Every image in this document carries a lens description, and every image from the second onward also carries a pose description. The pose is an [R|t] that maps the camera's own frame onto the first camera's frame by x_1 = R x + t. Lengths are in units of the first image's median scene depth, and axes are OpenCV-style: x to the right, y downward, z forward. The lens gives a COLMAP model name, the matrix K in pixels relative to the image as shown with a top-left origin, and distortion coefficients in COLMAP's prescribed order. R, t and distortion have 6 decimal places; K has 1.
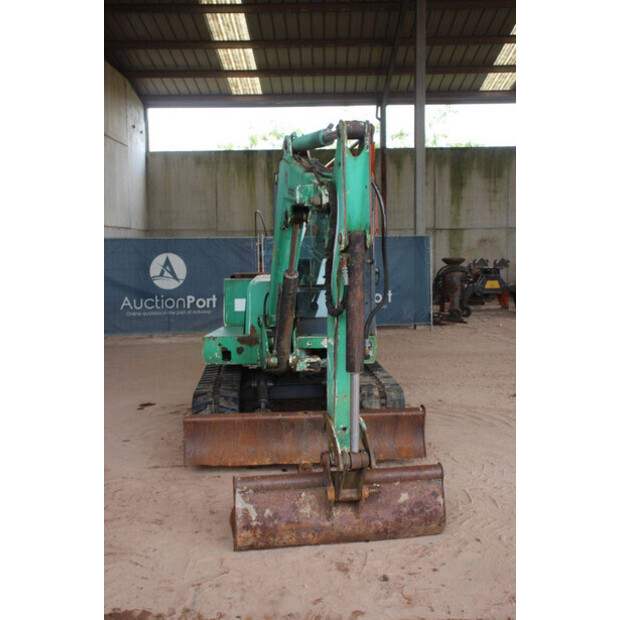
lens RADIAL K [[741.6, 0, 310.0], [0, 741.6, 310.0], [0, 0, 1]] dist [0.017491, 0.022904]
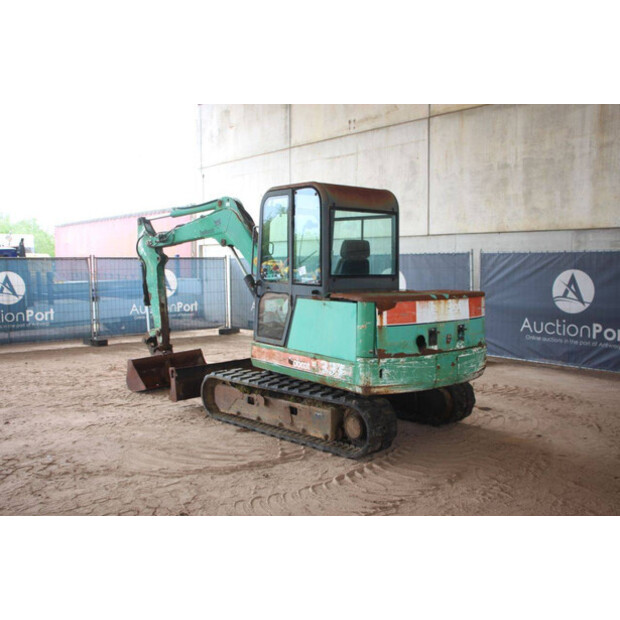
lens RADIAL K [[600.5, 0, 310.0], [0, 600.5, 310.0], [0, 0, 1]] dist [-0.129883, 0.179965]
pose [[-0.733559, 0.068388, -0.676176, 0.984224], [-0.049026, 0.987007, 0.153013, -0.238396], [0.677855, 0.145394, -0.720675, 2.669590]]
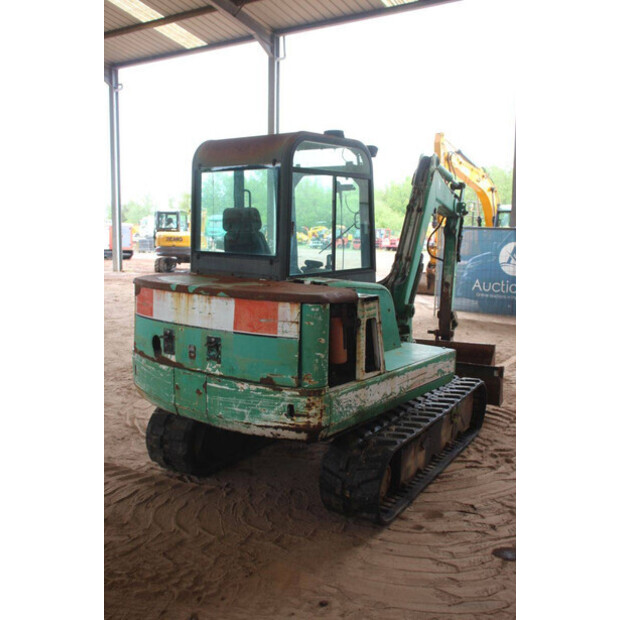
lens RADIAL K [[635.6, 0, 310.0], [0, 635.6, 310.0], [0, 0, 1]] dist [-0.114950, 0.206731]
pose [[-0.833998, -0.073374, 0.546867, -0.602573], [0.044495, 0.978948, 0.199203, -0.232361], [-0.549970, 0.190468, -0.813176, 2.605467]]
